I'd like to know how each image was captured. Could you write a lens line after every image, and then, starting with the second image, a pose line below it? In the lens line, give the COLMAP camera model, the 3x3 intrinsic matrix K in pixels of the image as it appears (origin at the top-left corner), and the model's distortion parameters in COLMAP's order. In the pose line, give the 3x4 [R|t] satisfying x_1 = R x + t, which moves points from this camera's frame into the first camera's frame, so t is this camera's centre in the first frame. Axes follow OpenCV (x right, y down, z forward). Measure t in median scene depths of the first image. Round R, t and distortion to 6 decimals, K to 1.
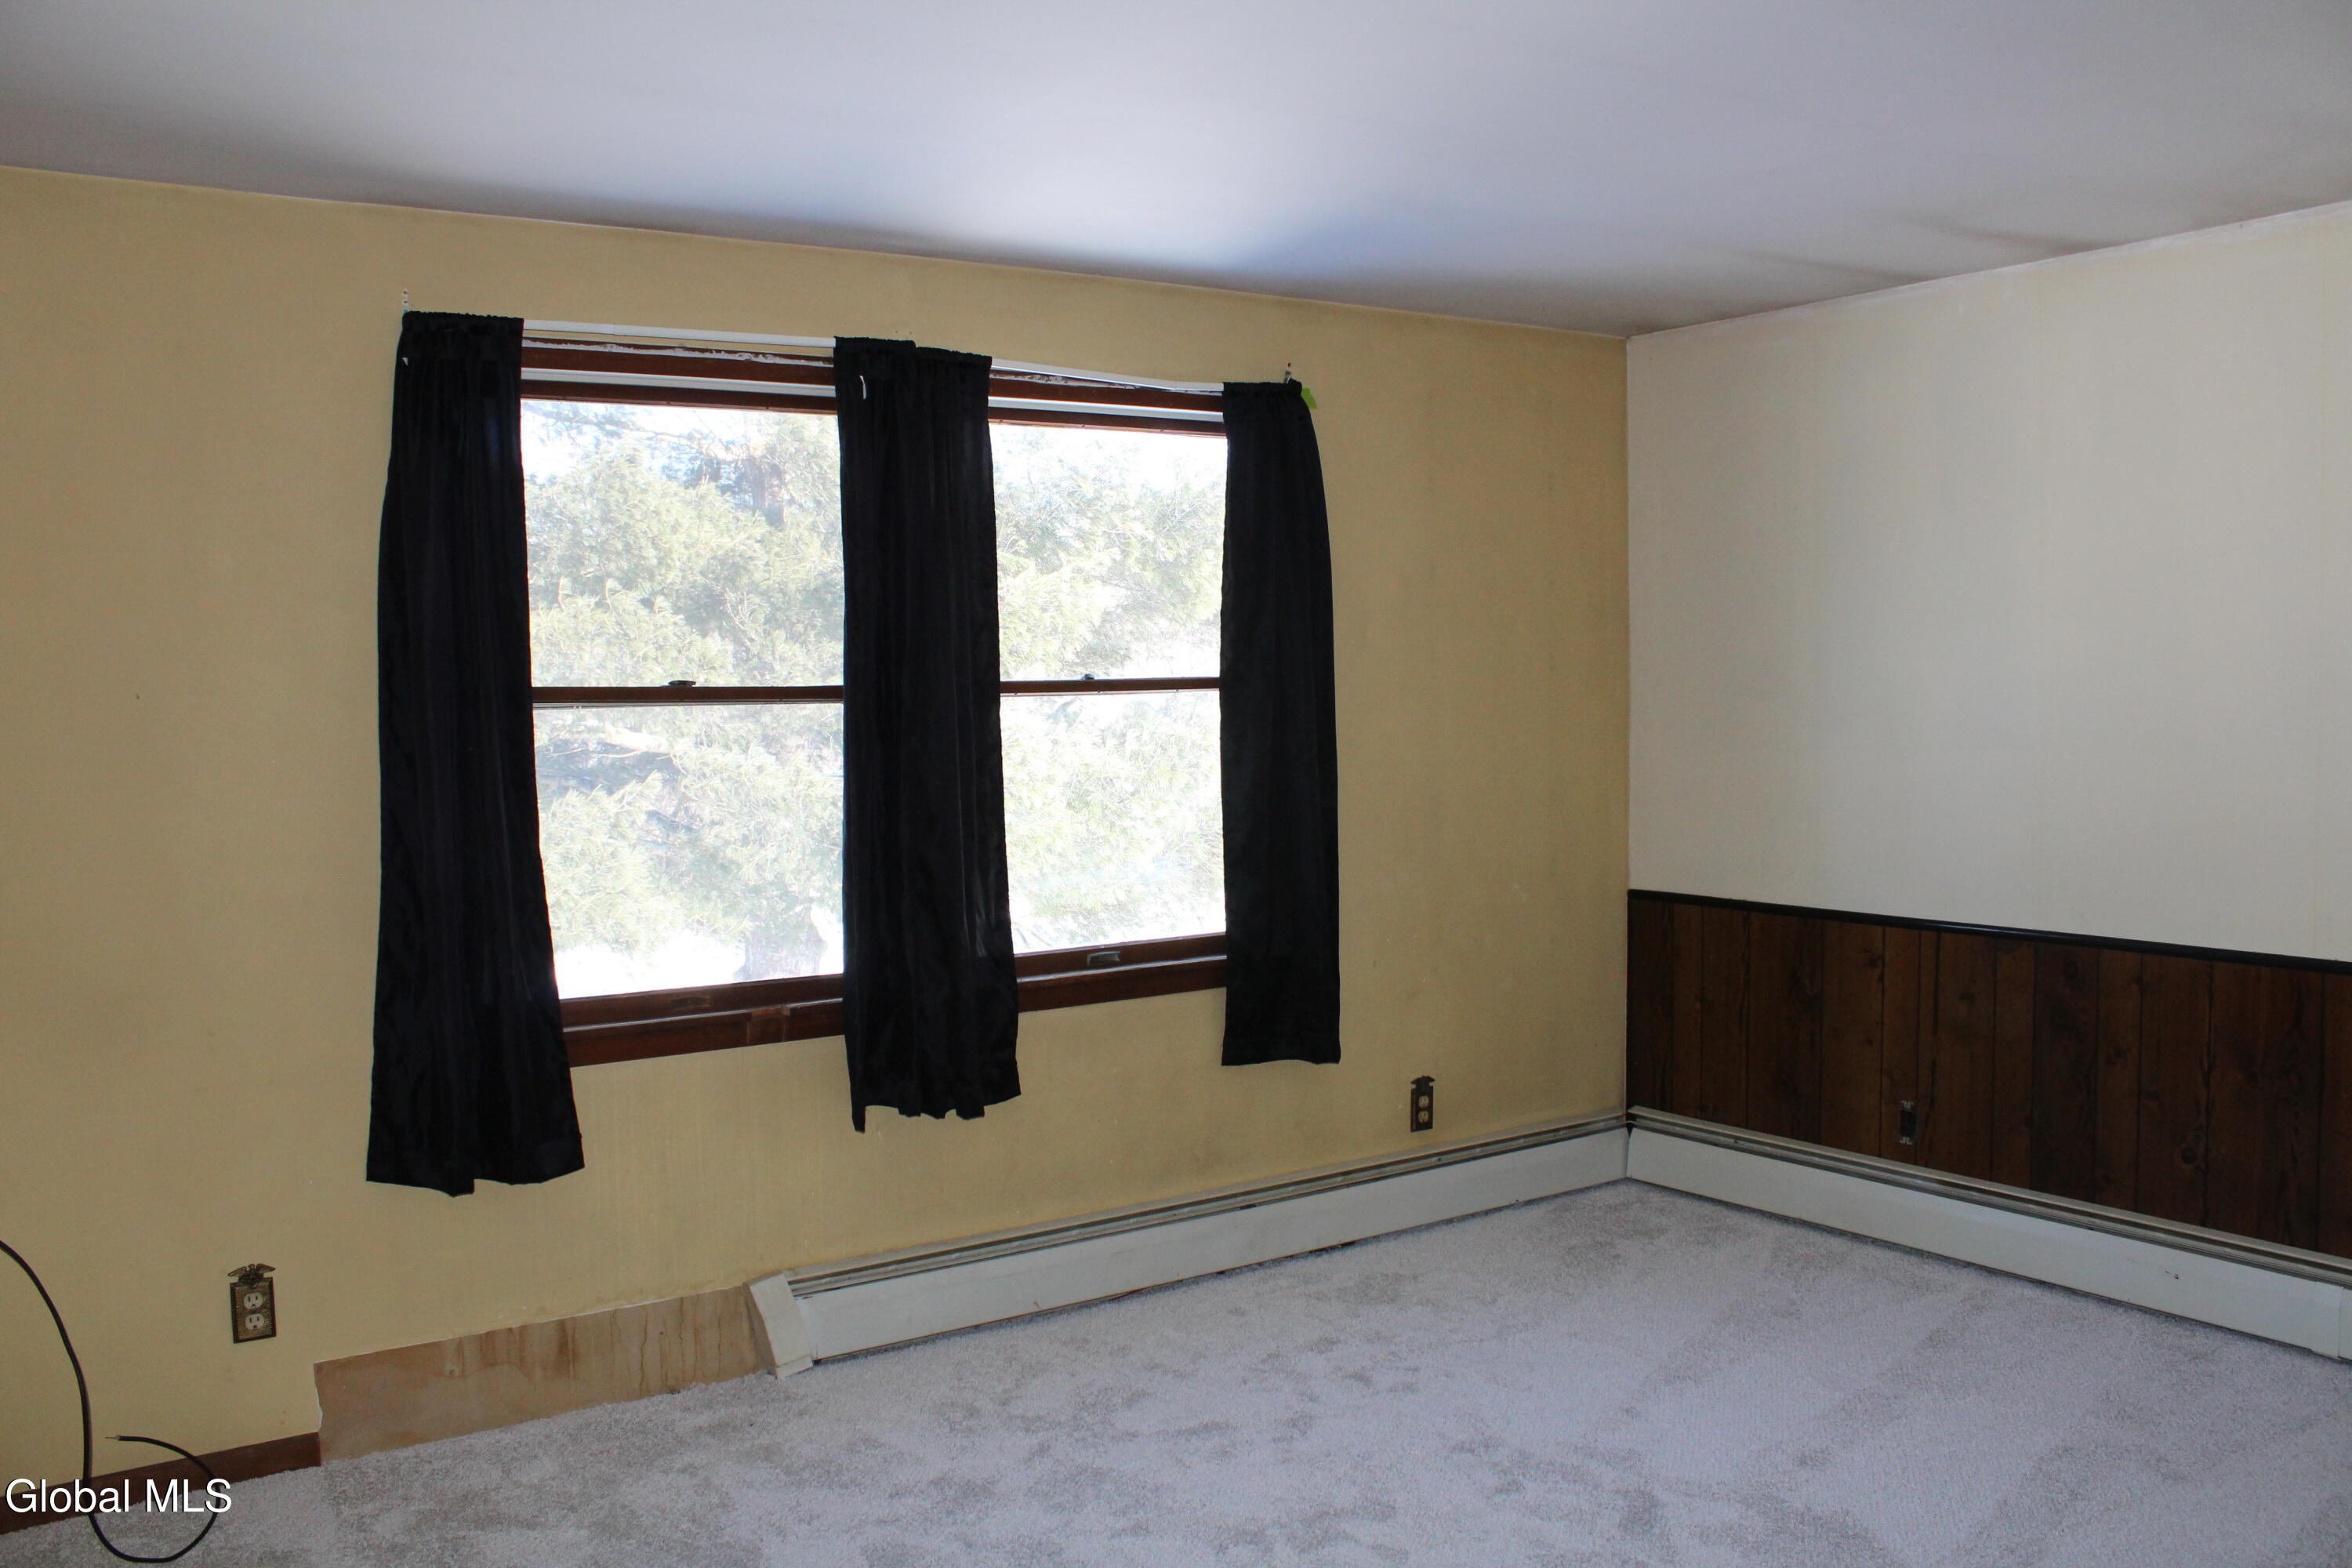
lens RADIAL K [[2035.7, 0, 1176.8], [0, 2035.7, 736.0], [0, 0, 1]] dist [-0.163955, 0.197270]
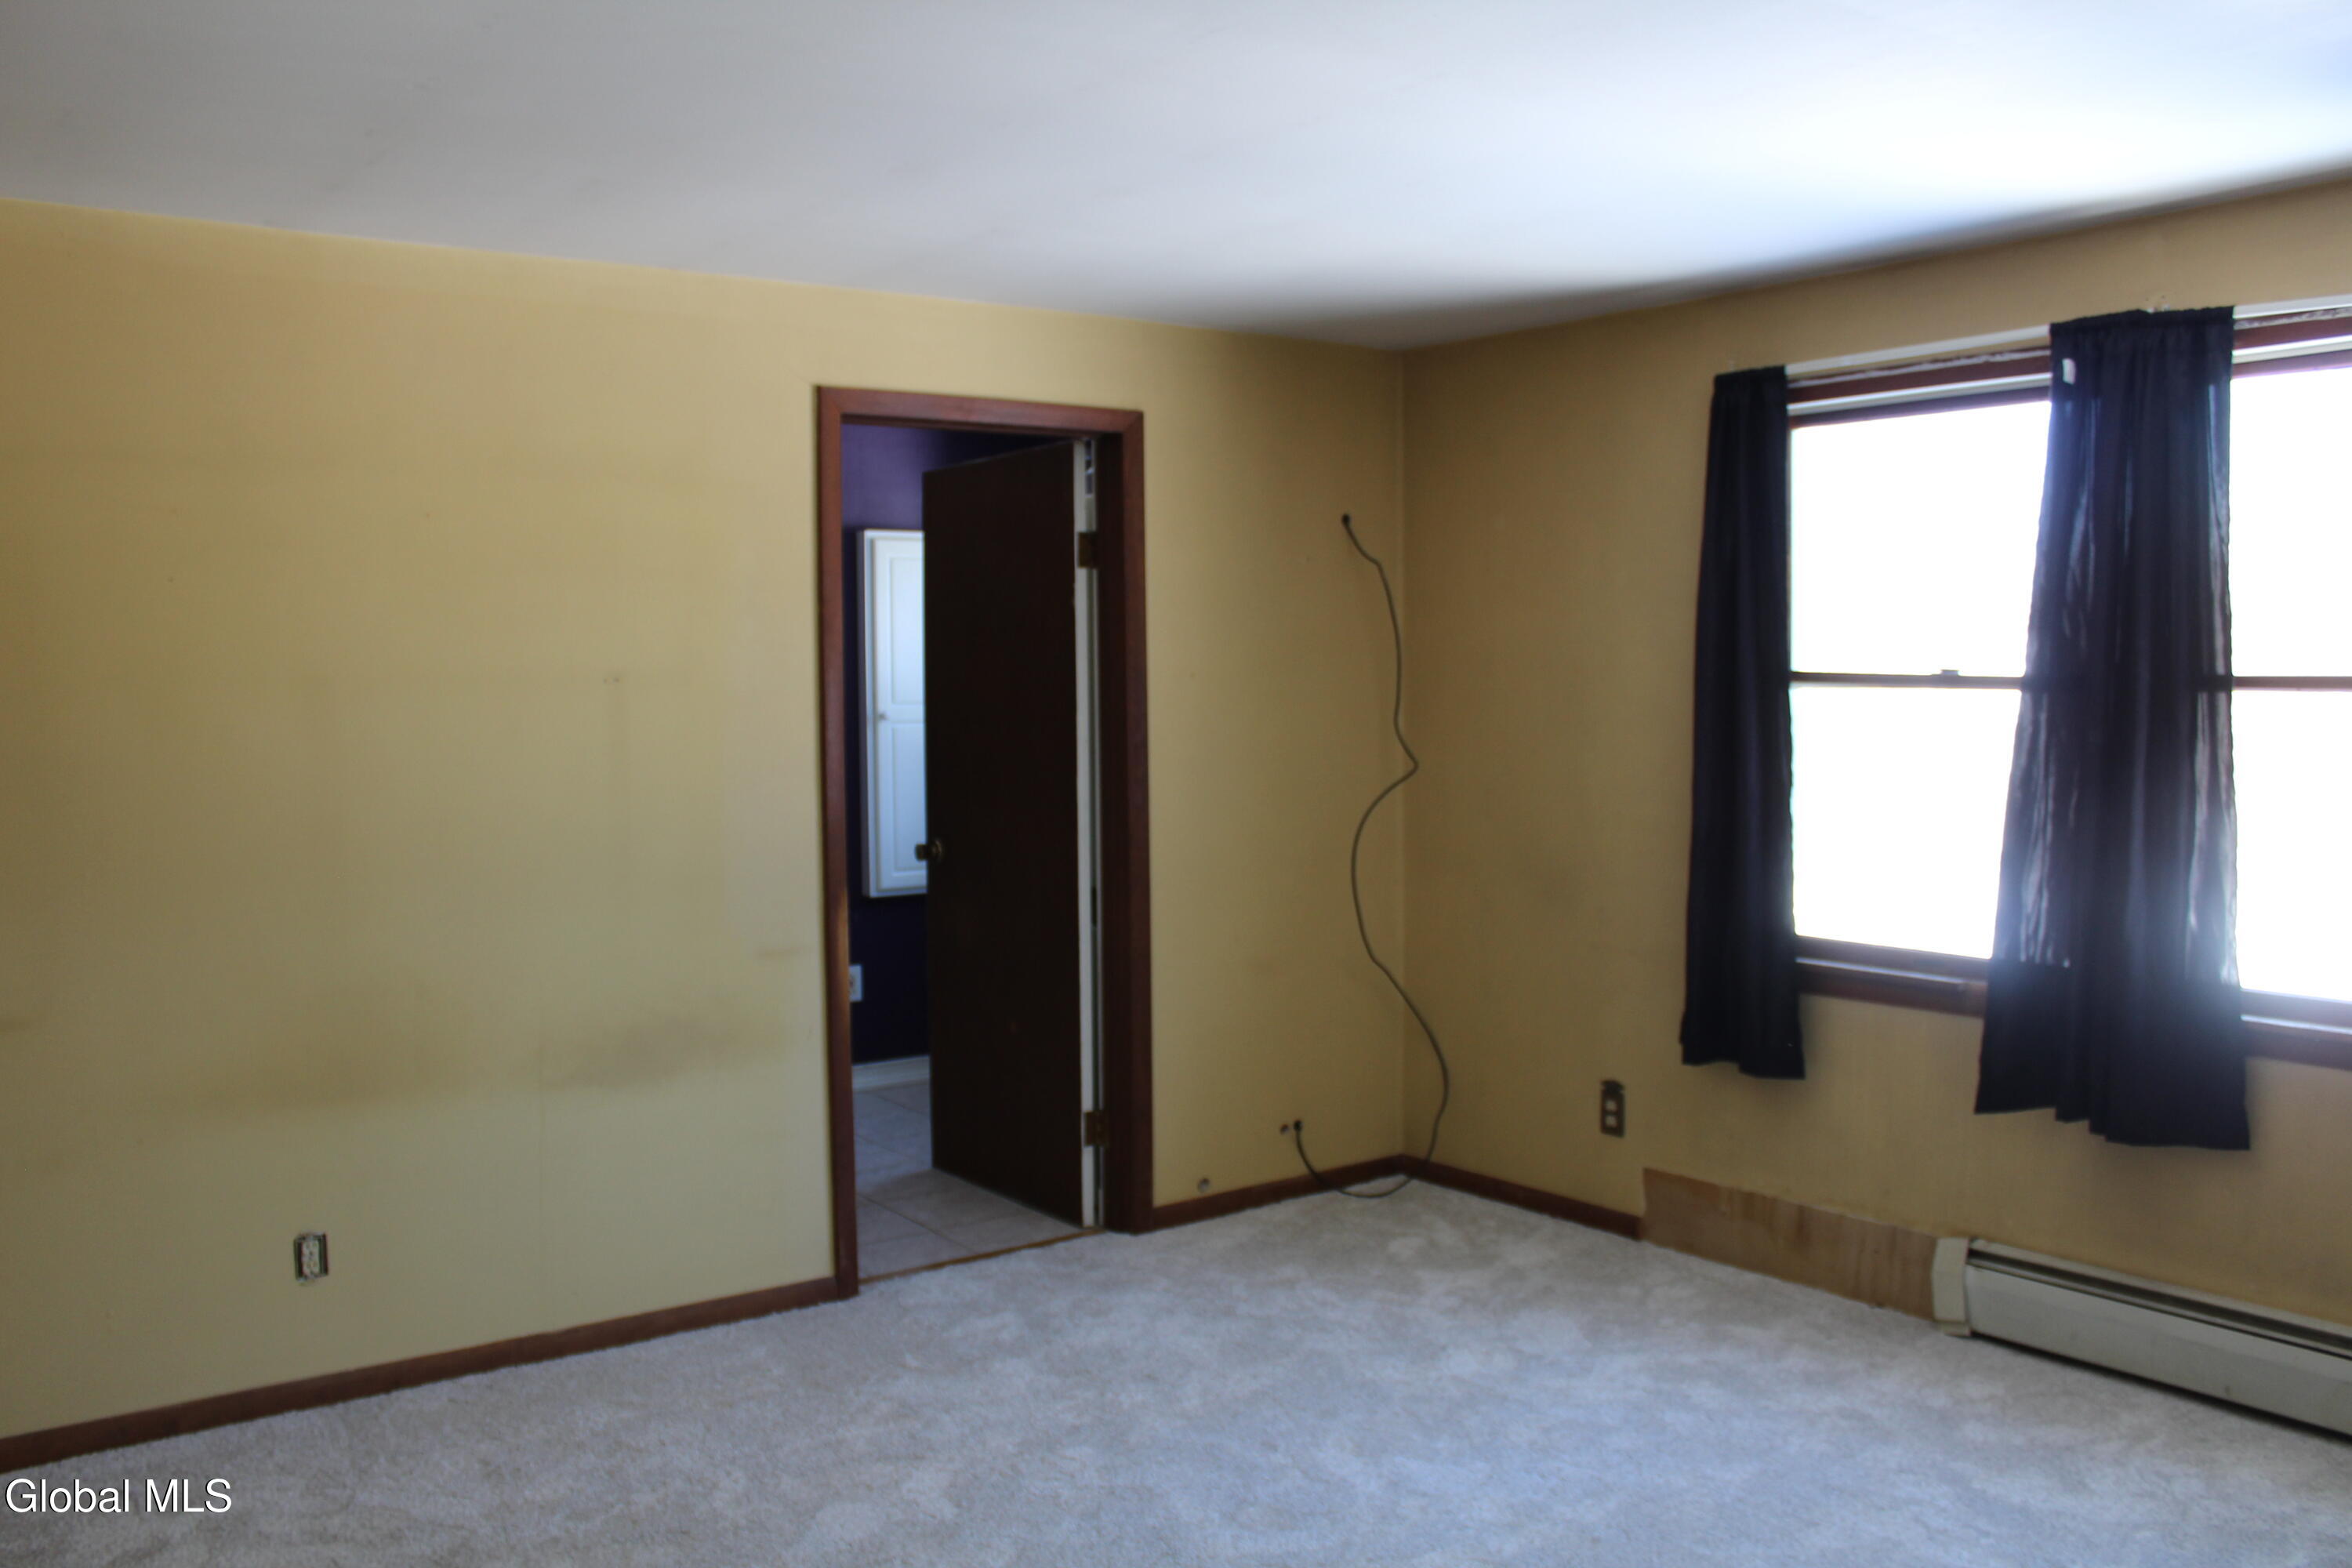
lens RADIAL K [[1976.8, 0, 1176.0], [0, 1976.8, 784.0], [0, 0, 1]] dist [-0.175722, 0.160803]
pose [[0.034151, 0.071802, -0.996834, 0.833144], [-0.030525, 0.997026, 0.070770, -0.028463], [0.998950, 0.028011, 0.036241, 0.595282]]
